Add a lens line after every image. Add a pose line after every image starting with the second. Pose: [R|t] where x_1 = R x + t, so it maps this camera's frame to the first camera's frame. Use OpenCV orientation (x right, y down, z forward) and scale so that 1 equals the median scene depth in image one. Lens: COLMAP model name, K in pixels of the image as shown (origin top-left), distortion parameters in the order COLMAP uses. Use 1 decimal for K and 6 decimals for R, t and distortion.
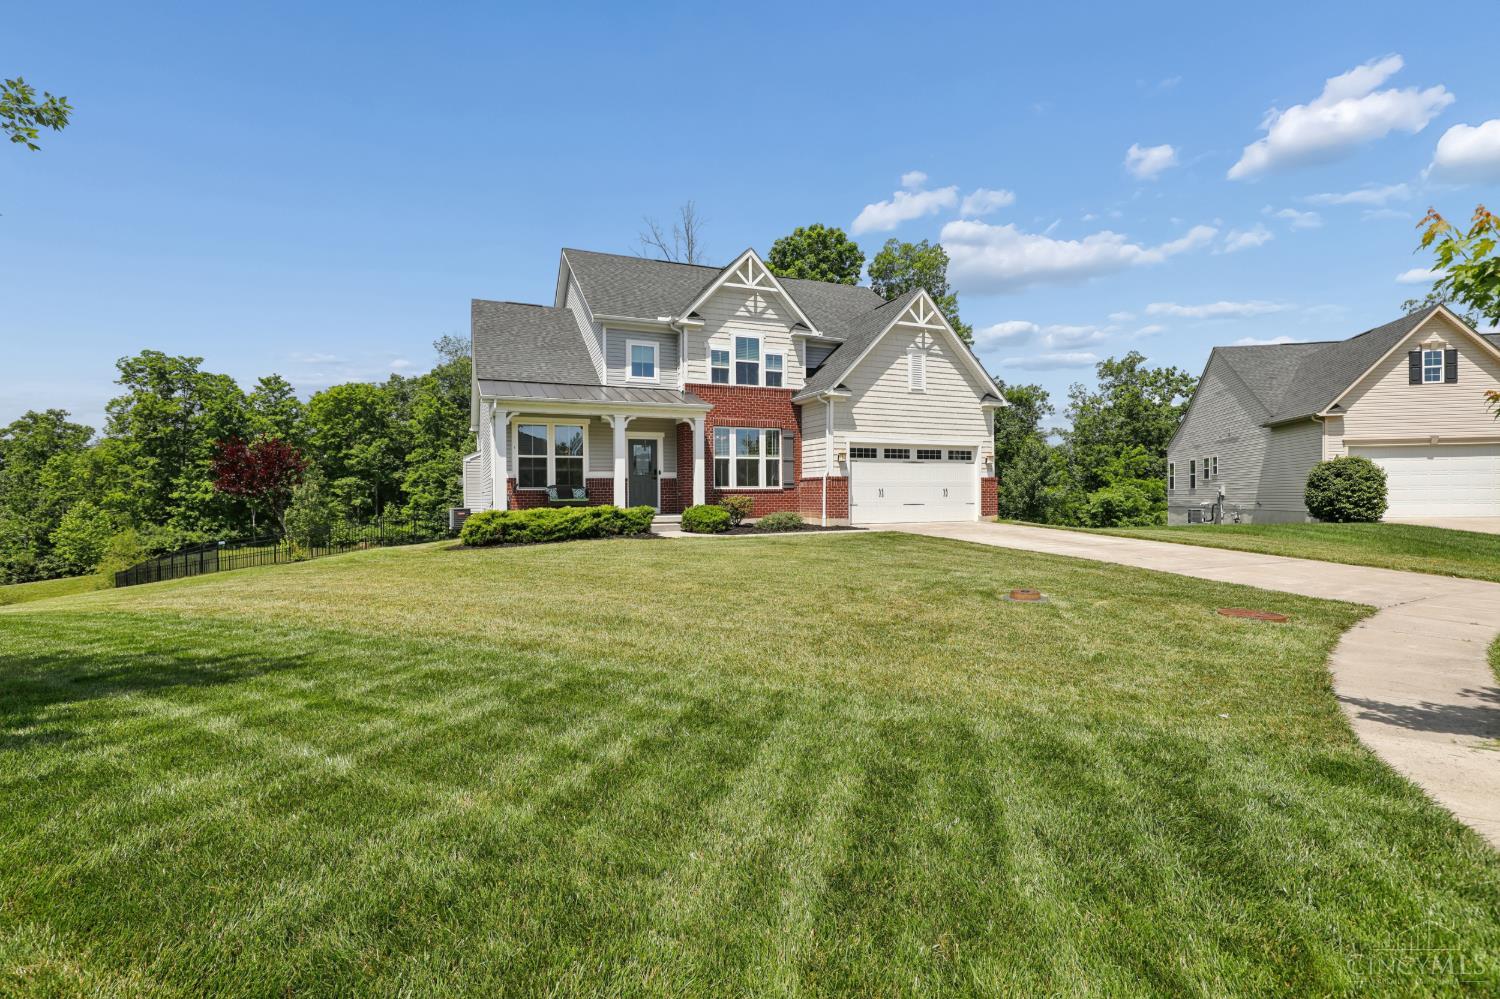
lens RADIAL K [[694.4, 0, 746.7], [0, 694.4, 498.9], [0, 0, 1]] dist [-0.036000, 0.007295]
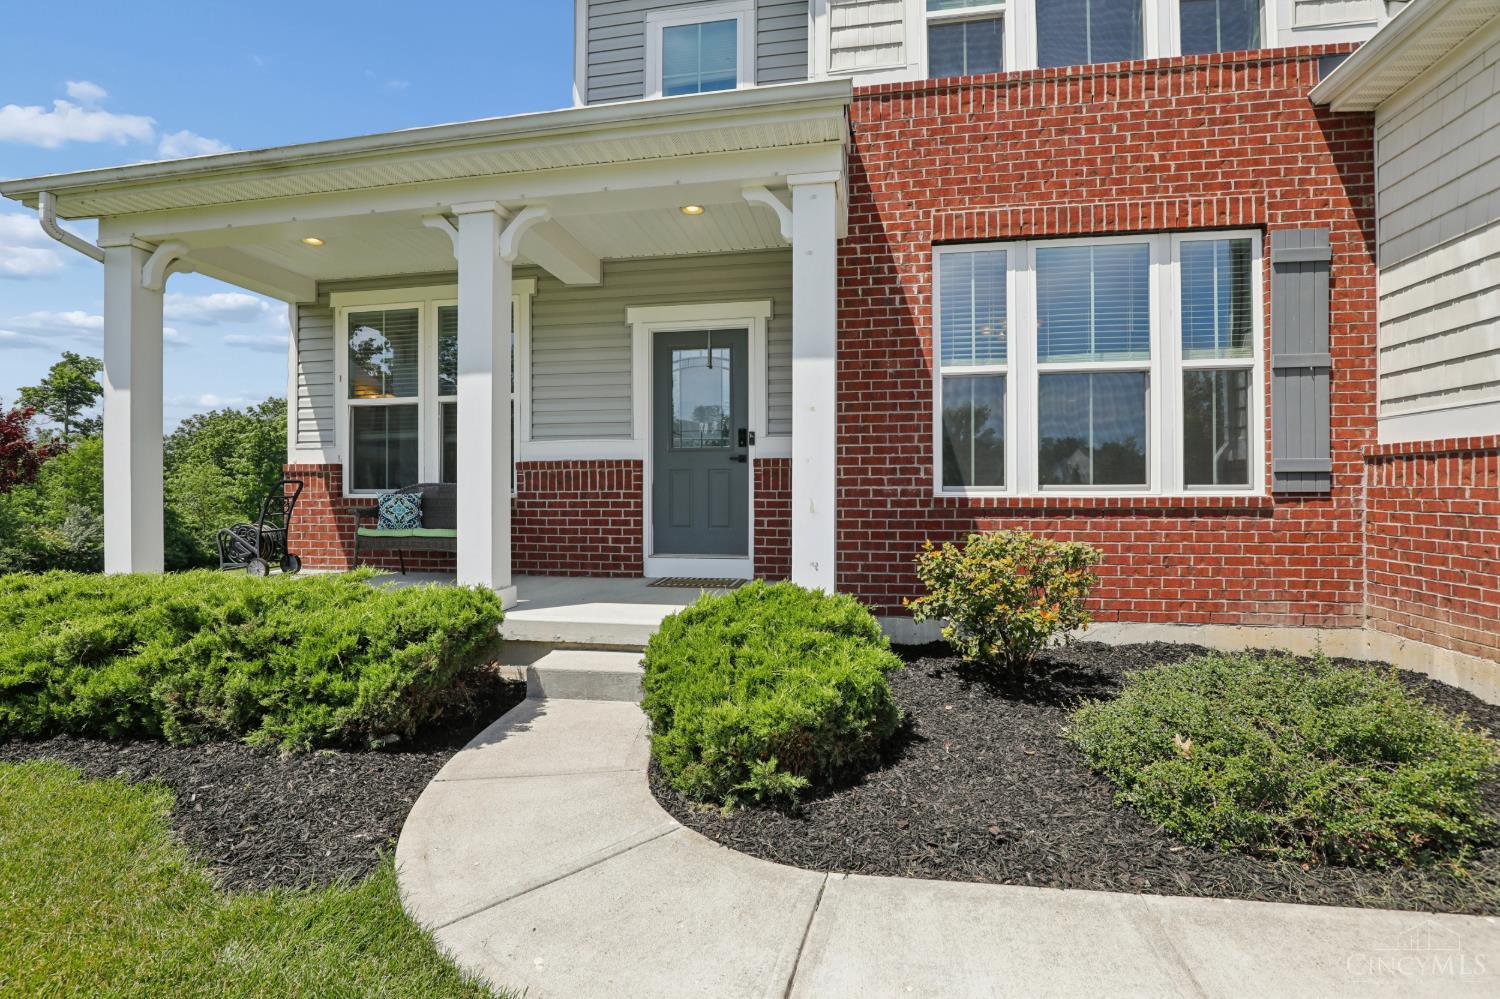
lens RADIAL K [[694.4, 0, 750.4], [0, 694.4, 495.7], [0, 0, 1]] dist [-0.036000, 0.007295]
pose [[0.843189, 0.009148, -0.537539, 0.029928], [-0.005040, 0.999946, 0.009113, -0.016311], [0.537593, -0.004975, 0.843190, 0.744192]]
